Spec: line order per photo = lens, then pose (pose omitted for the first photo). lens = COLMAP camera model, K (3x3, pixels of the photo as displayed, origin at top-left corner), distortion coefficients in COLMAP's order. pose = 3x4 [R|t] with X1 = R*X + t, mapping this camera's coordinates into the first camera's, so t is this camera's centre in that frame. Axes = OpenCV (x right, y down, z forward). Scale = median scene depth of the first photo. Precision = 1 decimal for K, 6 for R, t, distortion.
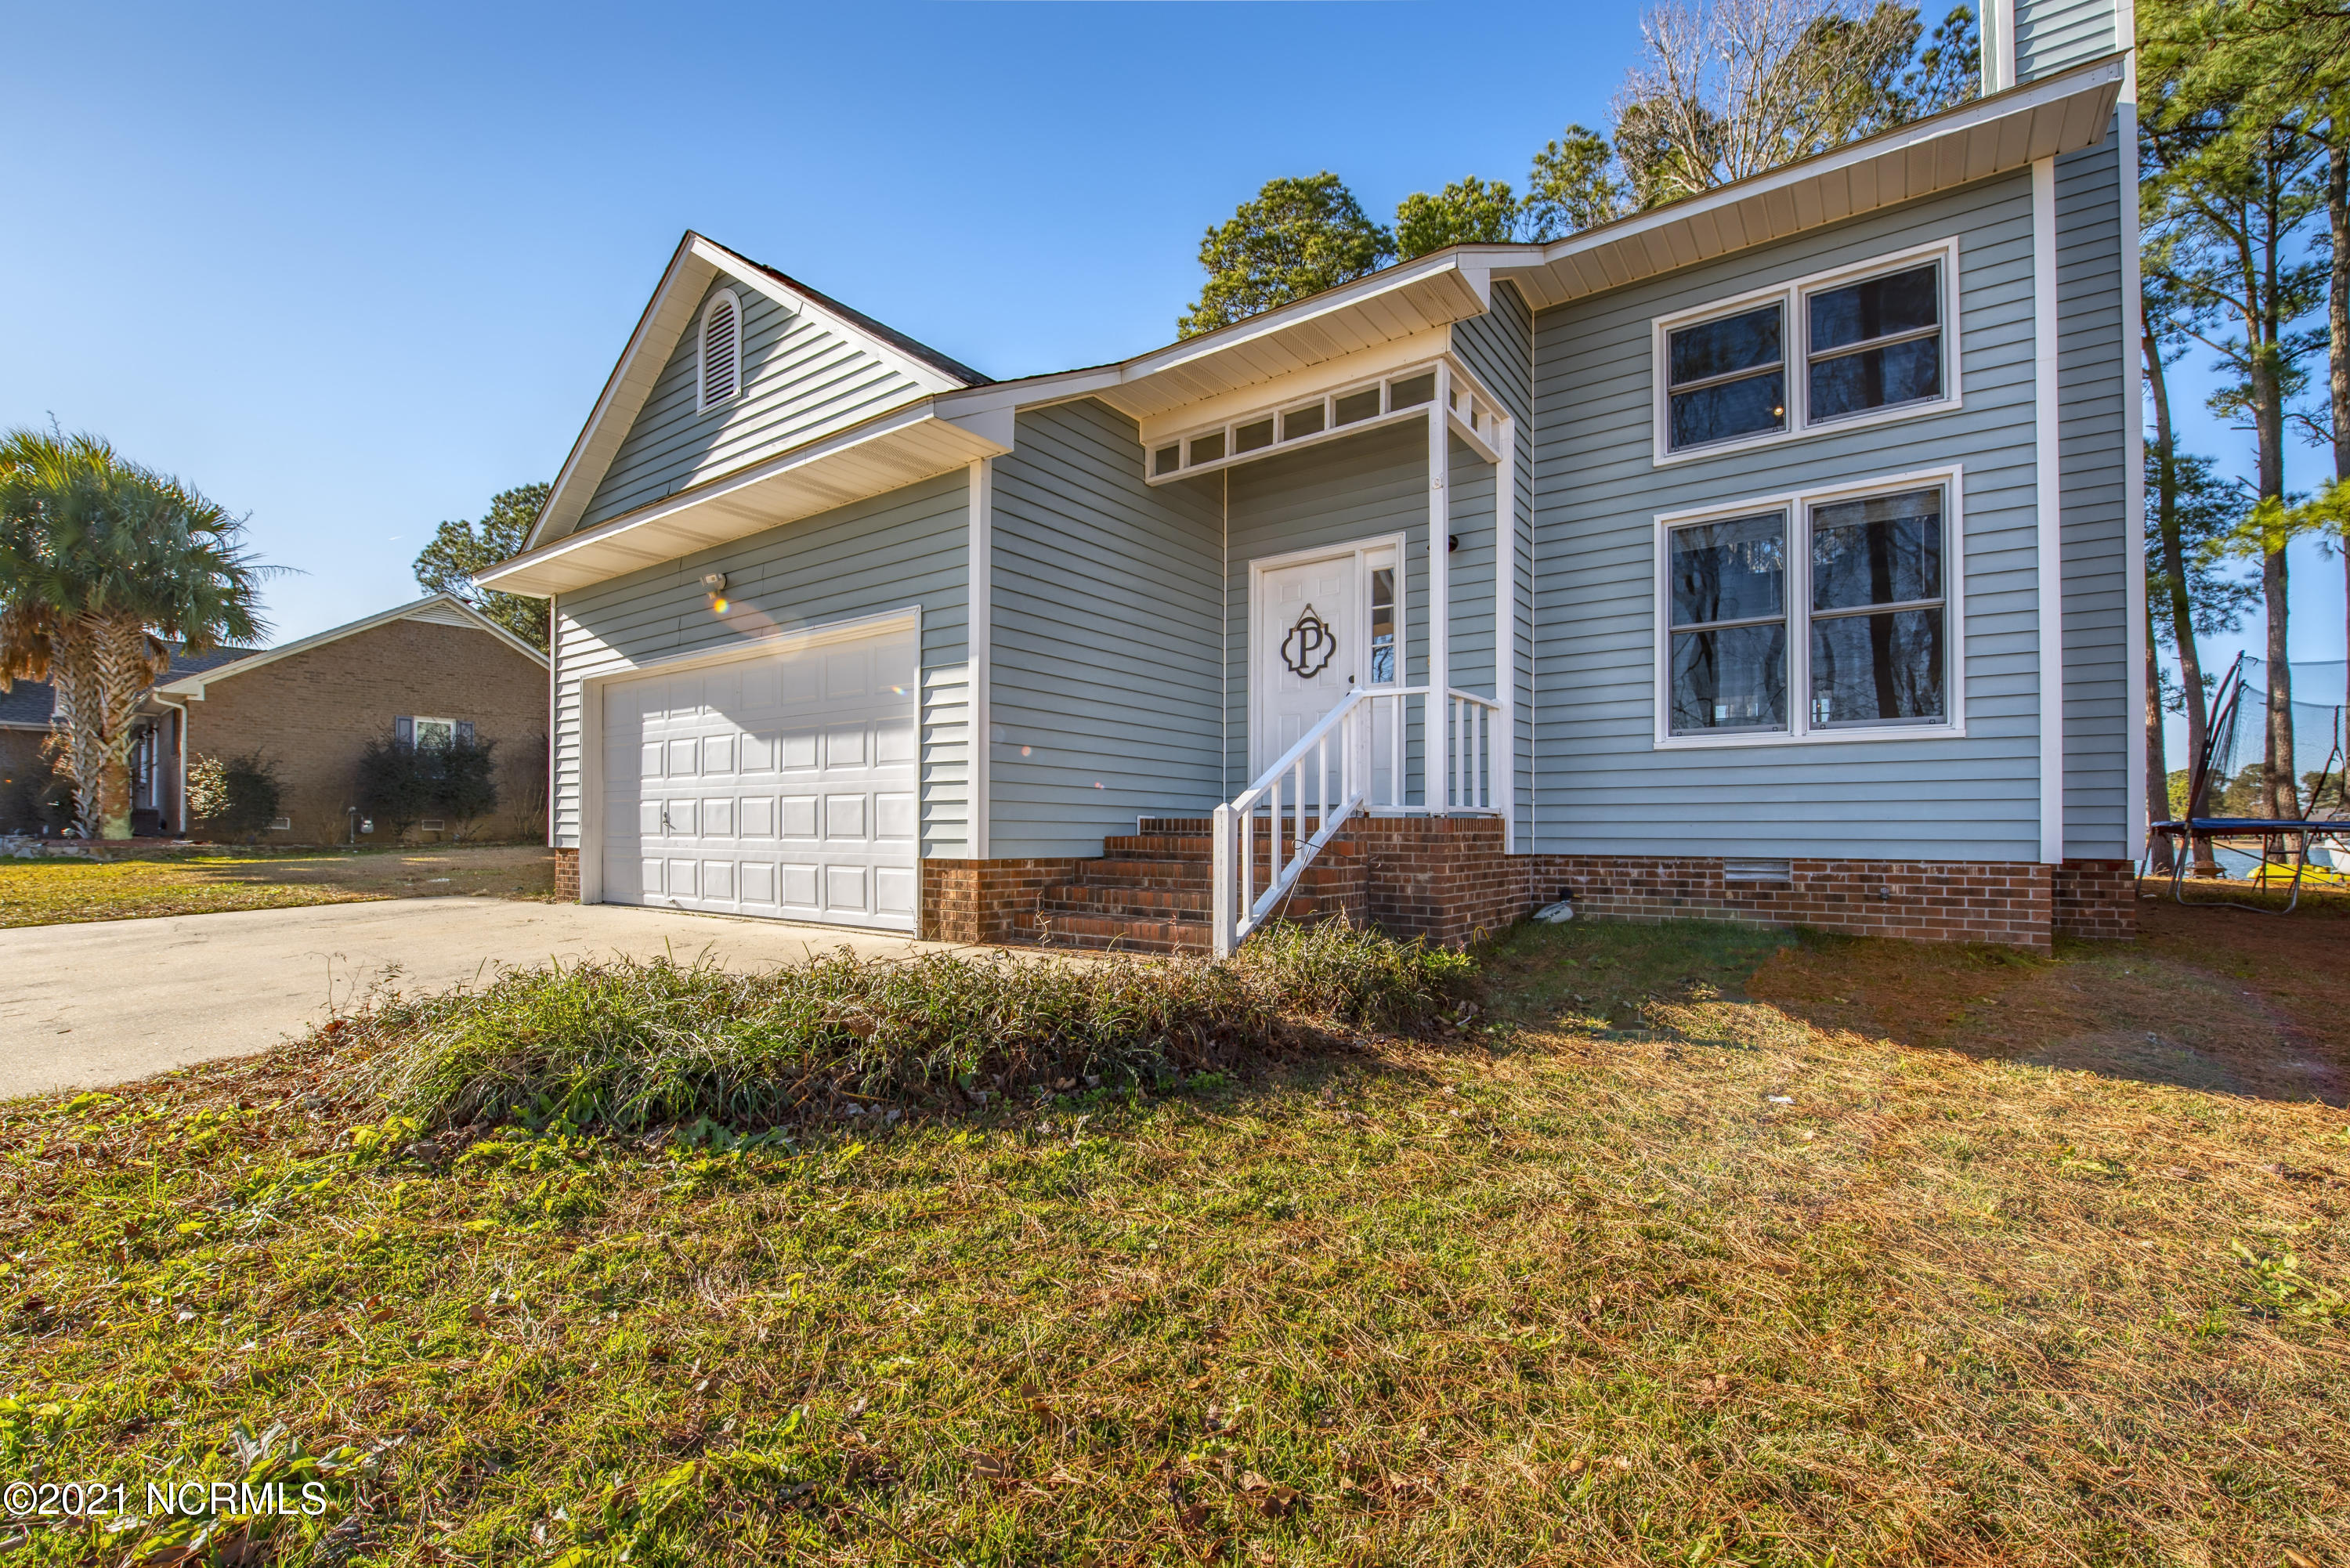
lens RADIAL K [[998.3, 0, 1162.5], [0, 998.3, 808.4], [0, 0, 1]] dist [-0.008400, -0.000345]
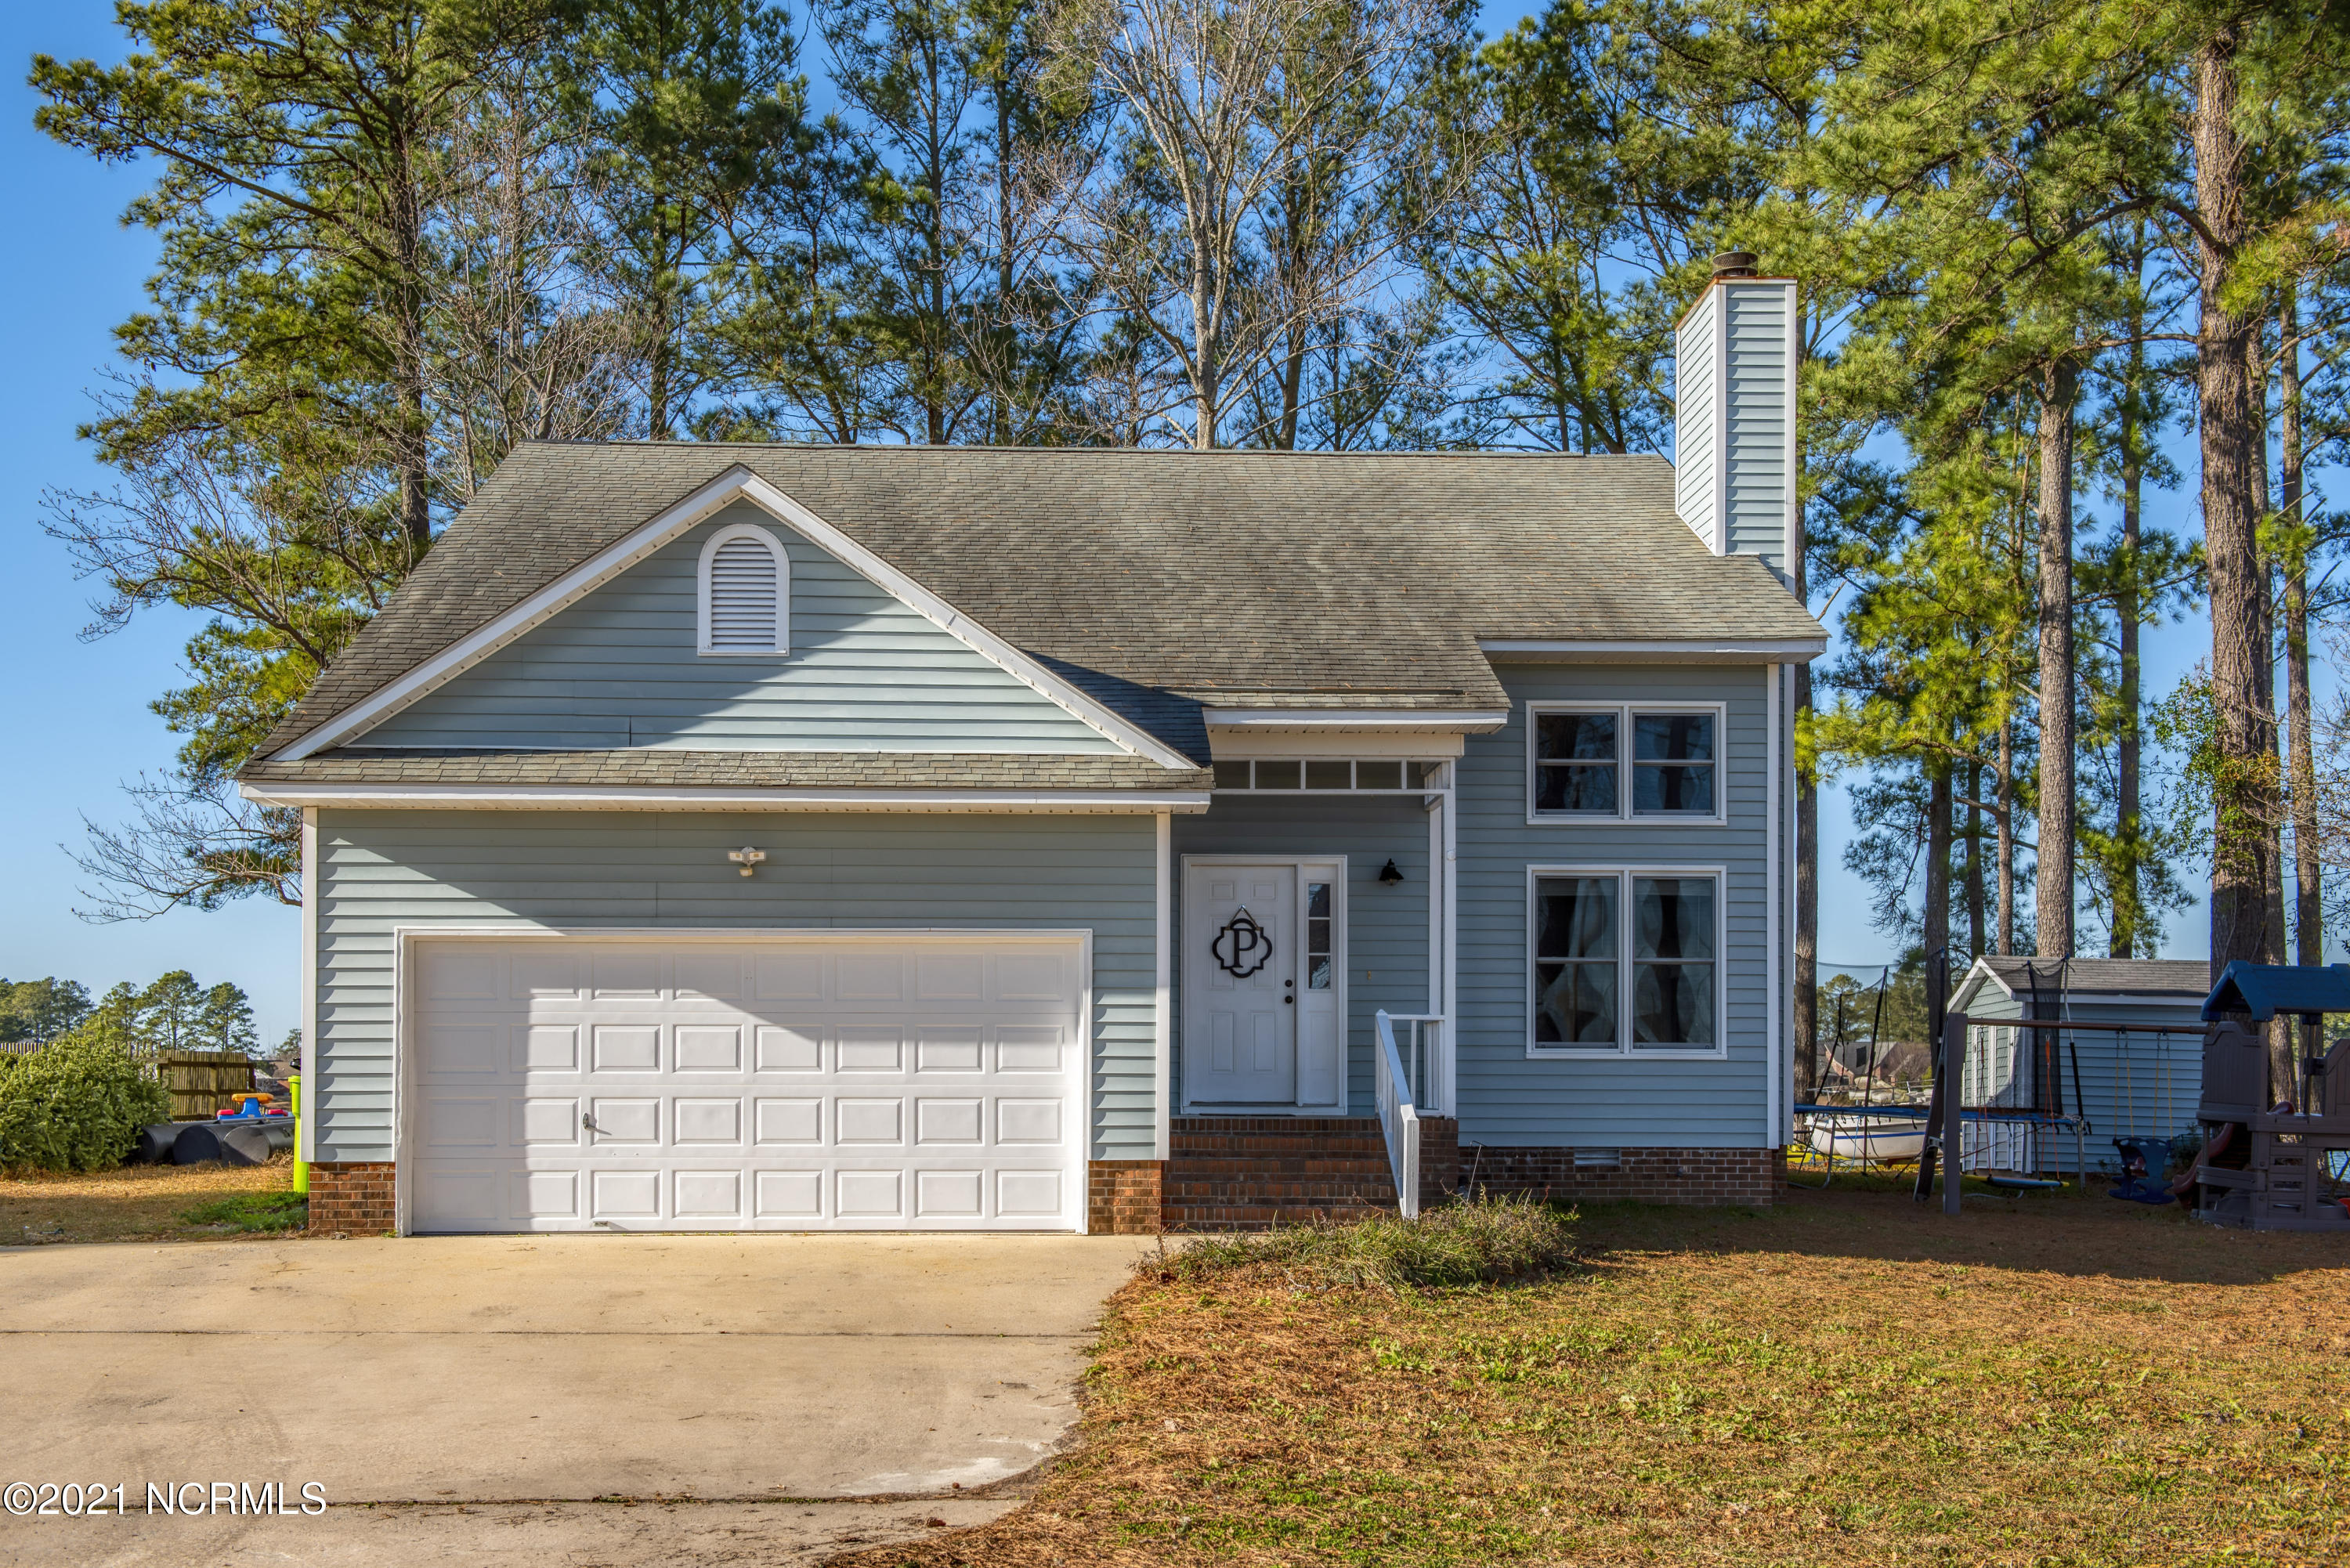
lens RADIAL K [[2596.8, 0, 1173.9], [0, 2596.8, 953.7], [0, 0, 1]] dist [0.114308, -0.000868]
pose [[0.773360, 0.029504, 0.633280, -1.965898], [-0.013330, 0.999452, -0.030286, -0.090713], [-0.633826, 0.014980, 0.773330, -1.254070]]
